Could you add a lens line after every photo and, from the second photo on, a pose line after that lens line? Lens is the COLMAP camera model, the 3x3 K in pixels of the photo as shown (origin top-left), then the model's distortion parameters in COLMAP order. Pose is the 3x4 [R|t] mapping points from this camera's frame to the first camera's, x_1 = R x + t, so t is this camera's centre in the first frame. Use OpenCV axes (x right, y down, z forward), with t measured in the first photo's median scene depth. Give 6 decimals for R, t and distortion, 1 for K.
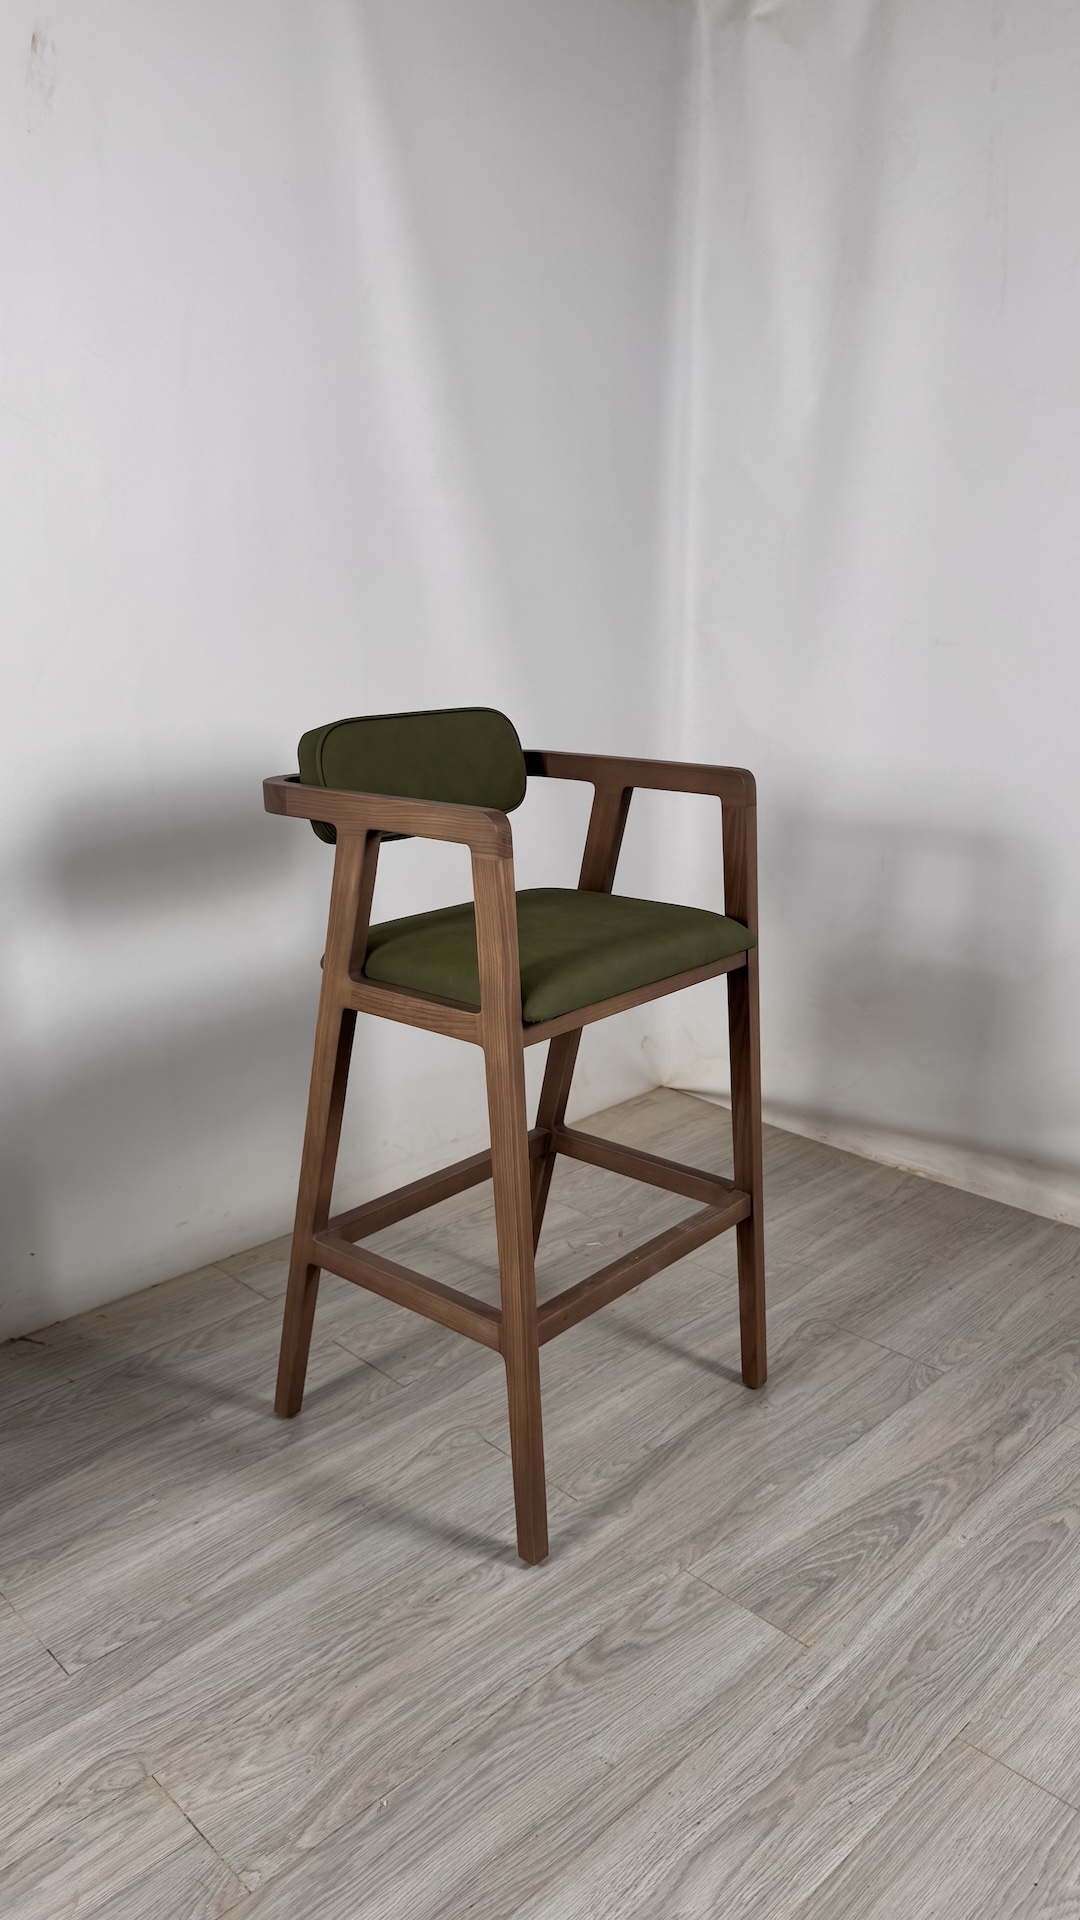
lens RADIAL K [[1400.6, 0, 540.9], [0, 1400.6, 933.2], [0, 0, 1]] dist [-0.006131, -0.004483]
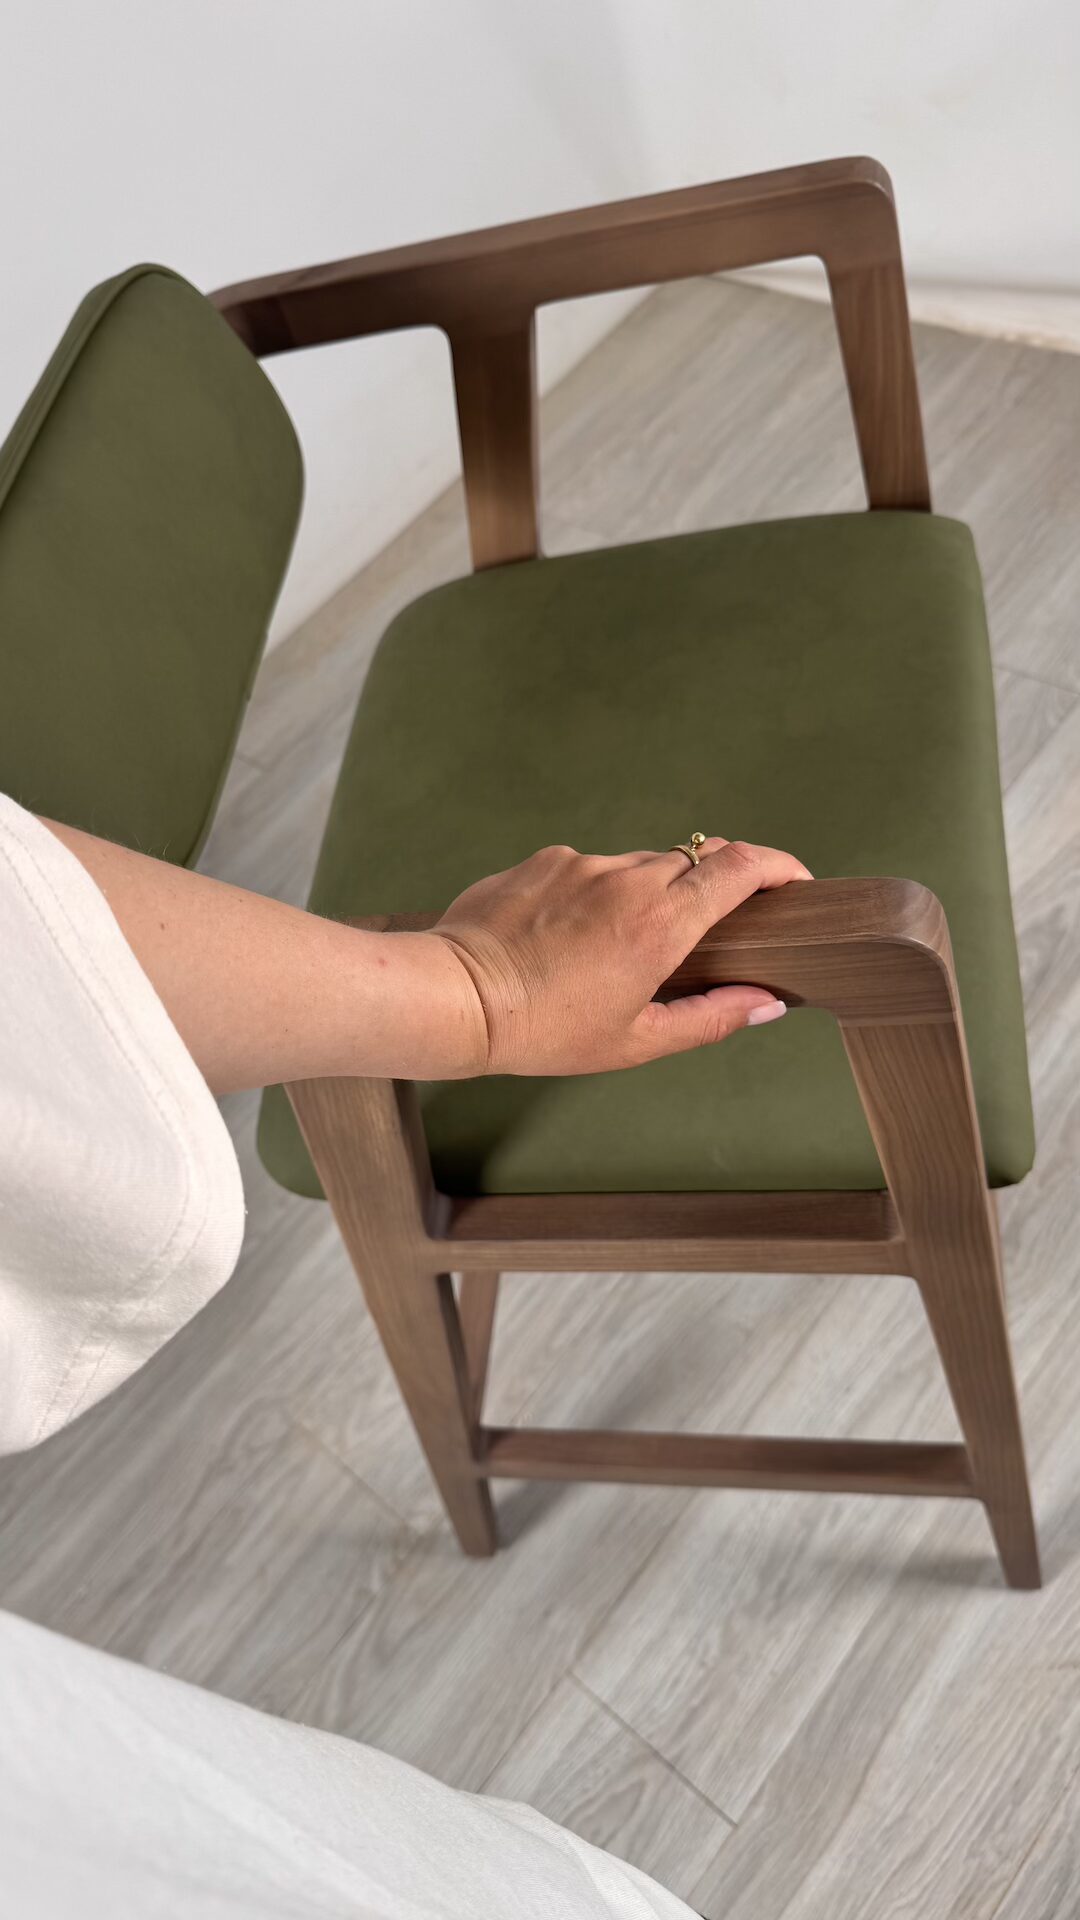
lens RADIAL K [[1418.6, 0, 540.0], [0, 1418.6, 960.0], [0, 0, 1]] dist [0.004287, -0.019927]
pose [[0.965460, -0.216121, -0.145528, 0.103938], [0.259290, 0.742079, 0.618132, -0.216266], [-0.025598, -0.634515, 0.772486, 0.403508]]
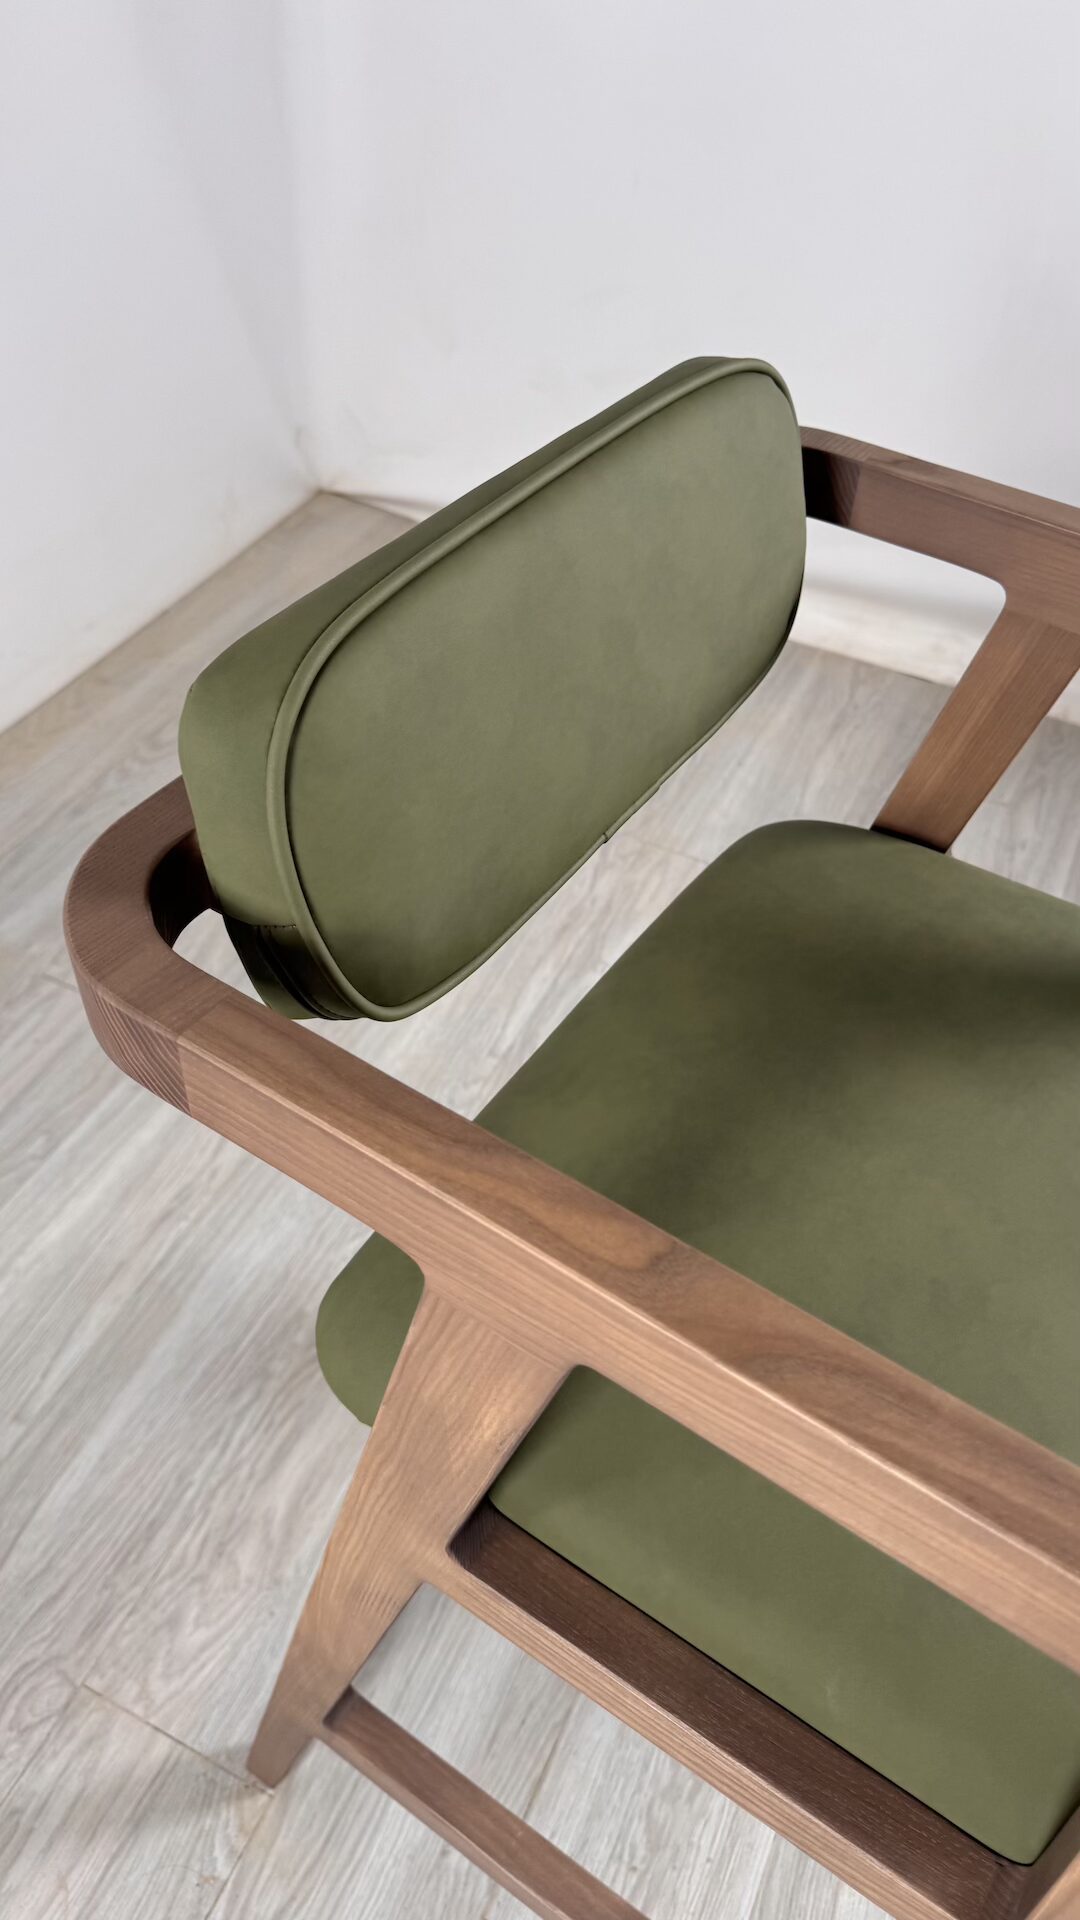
lens RADIAL K [[1399.0, 0, 534.8], [0, 1399.0, 958.6], [0, 0, 1]] dist [-0.007051, -0.003662]
pose [[0.932484, -0.197729, 0.302285, -0.187073], [0.007890, 0.847816, 0.530231, -0.171045], [-0.361124, -0.492048, 0.792135, 0.452502]]
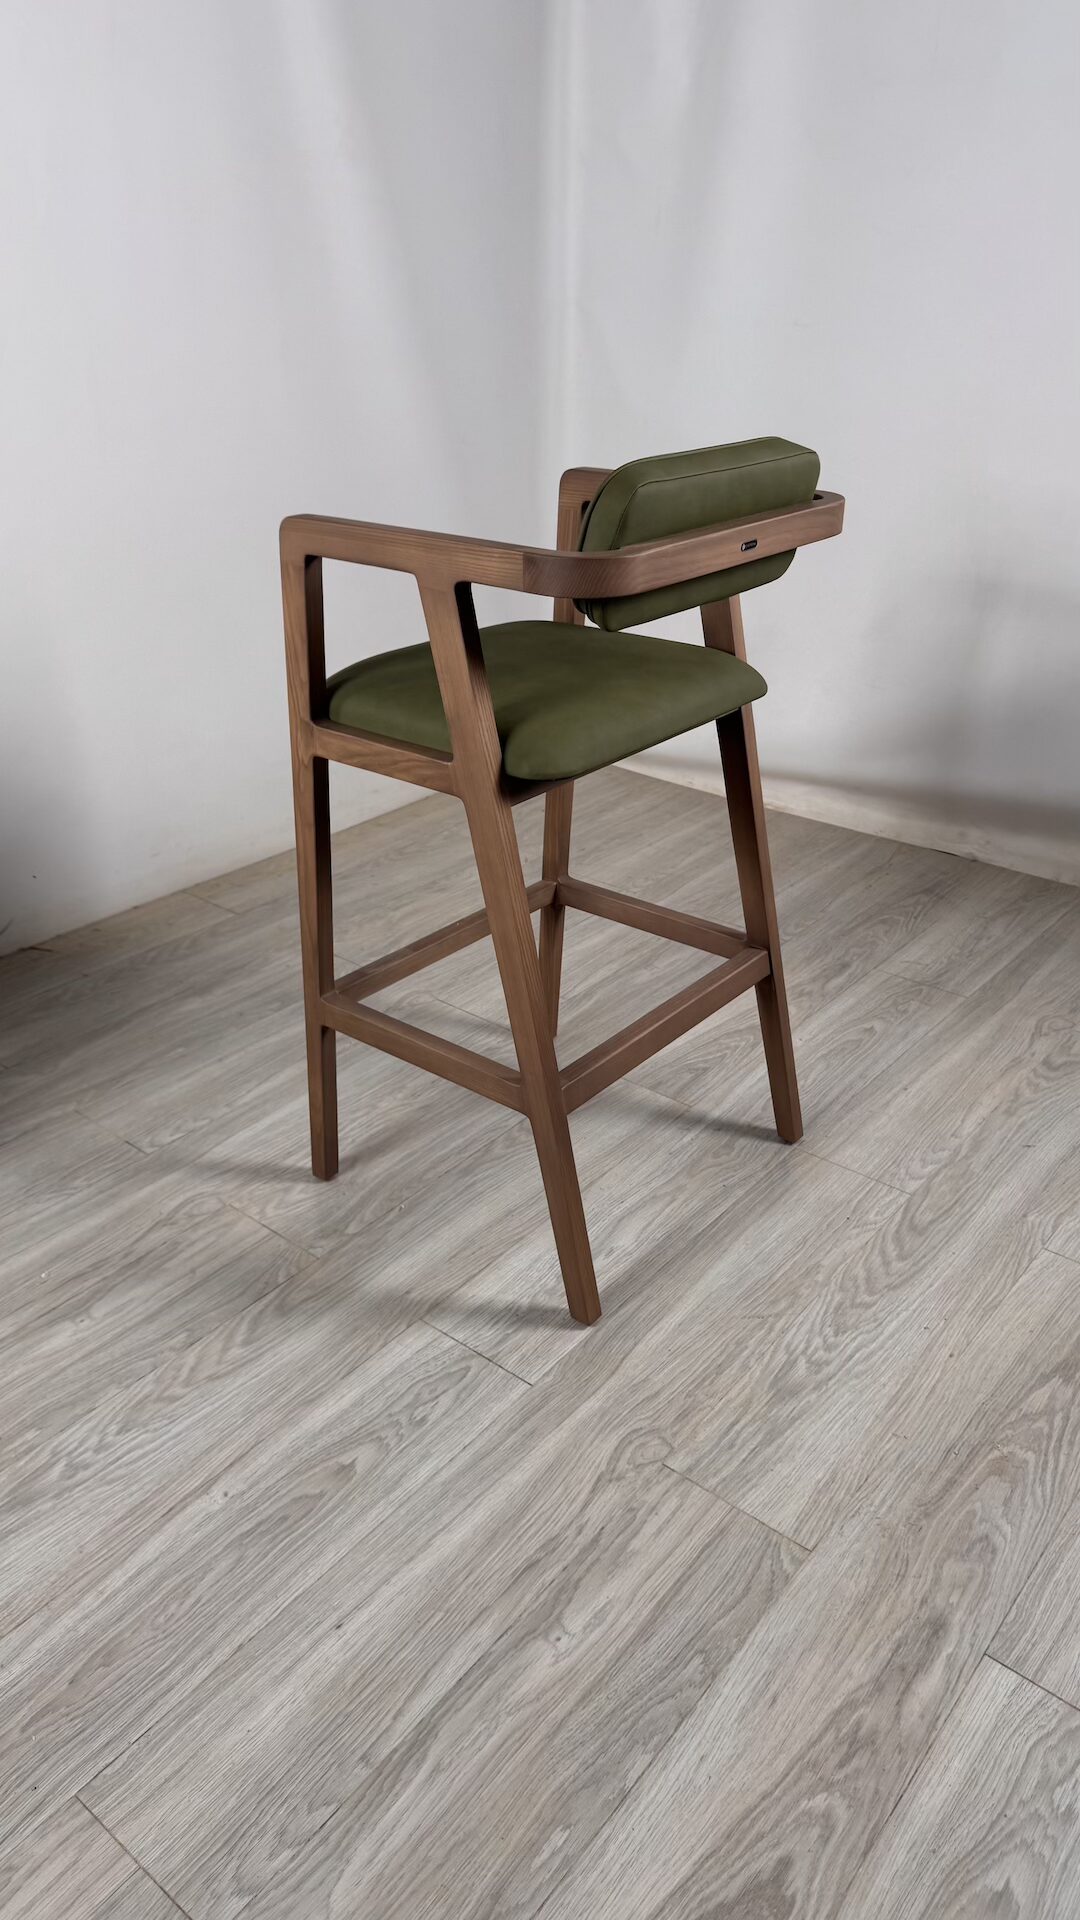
lens RADIAL K [[1381.7, 0, 540.0], [0, 1381.7, 960.0], [0, 0, 1]] dist [0.150648, -0.357529]
pose [[0.993184, -0.040266, 0.109378, -0.109684], [0.015289, 0.975330, 0.220221, 0.065567], [-0.115547, -0.217048, 0.969298, -0.307089]]
